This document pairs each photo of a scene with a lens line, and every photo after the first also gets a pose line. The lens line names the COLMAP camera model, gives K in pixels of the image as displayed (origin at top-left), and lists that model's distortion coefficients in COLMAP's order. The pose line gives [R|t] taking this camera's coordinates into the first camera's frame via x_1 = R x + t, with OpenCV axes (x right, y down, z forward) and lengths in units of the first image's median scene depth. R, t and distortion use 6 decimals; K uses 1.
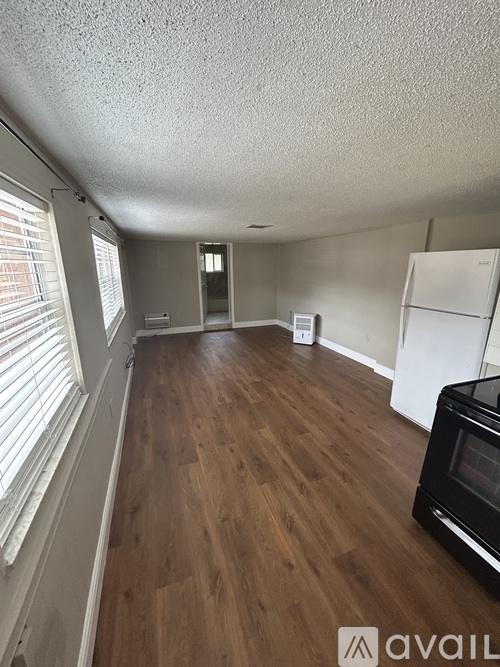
lens RADIAL K [[268.7, 0, 250.8], [0, 268.7, 334.0], [0, 0, 1]] dist [-0.000955, 0.000532]
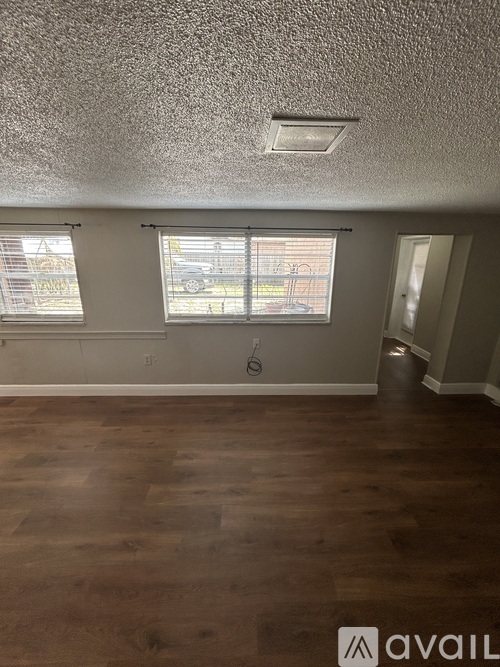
lens RADIAL K [[268.7, 0, 249.8], [0, 268.7, 332.9], [0, 0, 1]] dist [-0.000955, 0.000532]
pose [[-0.318761, 0.257247, -0.912259, 0.504036], [-0.245000, 0.907395, 0.341482, -0.415156], [0.915624, 0.332354, -0.226216, 1.527622]]
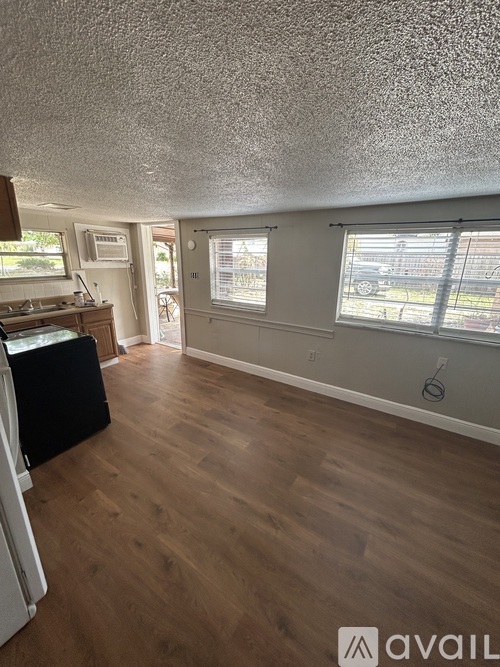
lens RADIAL K [[268.7, 0, 250.2], [0, 268.7, 333.6], [0, 0, 1]] dist [-0.000955, 0.000532]
pose [[-0.800323, 0.161307, -0.577463, 0.512120], [-0.161681, 0.869387, 0.466931, -0.404566], [0.577358, 0.467061, -0.669710, 1.494541]]
